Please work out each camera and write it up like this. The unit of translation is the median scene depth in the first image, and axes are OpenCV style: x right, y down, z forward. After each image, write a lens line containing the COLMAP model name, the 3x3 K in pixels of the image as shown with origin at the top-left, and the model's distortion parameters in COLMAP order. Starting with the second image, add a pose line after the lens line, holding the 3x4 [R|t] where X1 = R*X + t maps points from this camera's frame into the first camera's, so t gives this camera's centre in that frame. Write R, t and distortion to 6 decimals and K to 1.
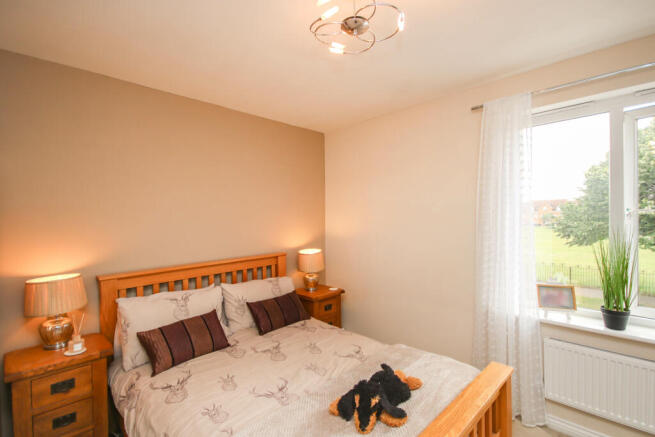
lens RADIAL K [[308.2, 0, 331.3], [0, 308.2, 224.6], [0, 0, 1]] dist [0.015766, 0.000159]
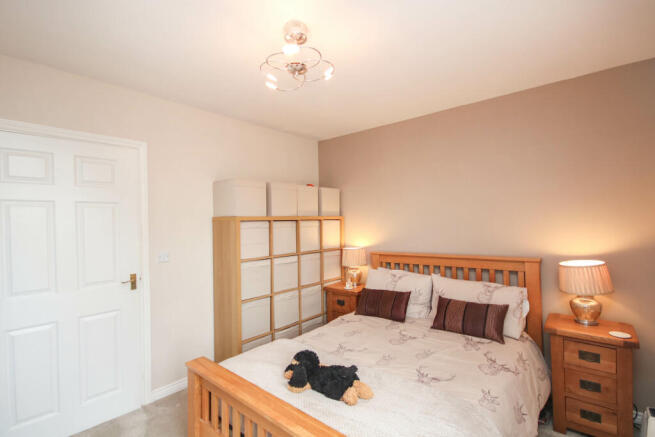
lens RADIAL K [[308.2, 0, 331.3], [0, 308.2, 224.6], [0, 0, 1]] dist [0.015766, 0.000159]
pose [[0.085291, 0.045121, -0.995334, 0.741425], [0.005242, 0.998940, 0.045733, -0.046109], [0.996342, -0.009118, 0.084964, 0.533607]]
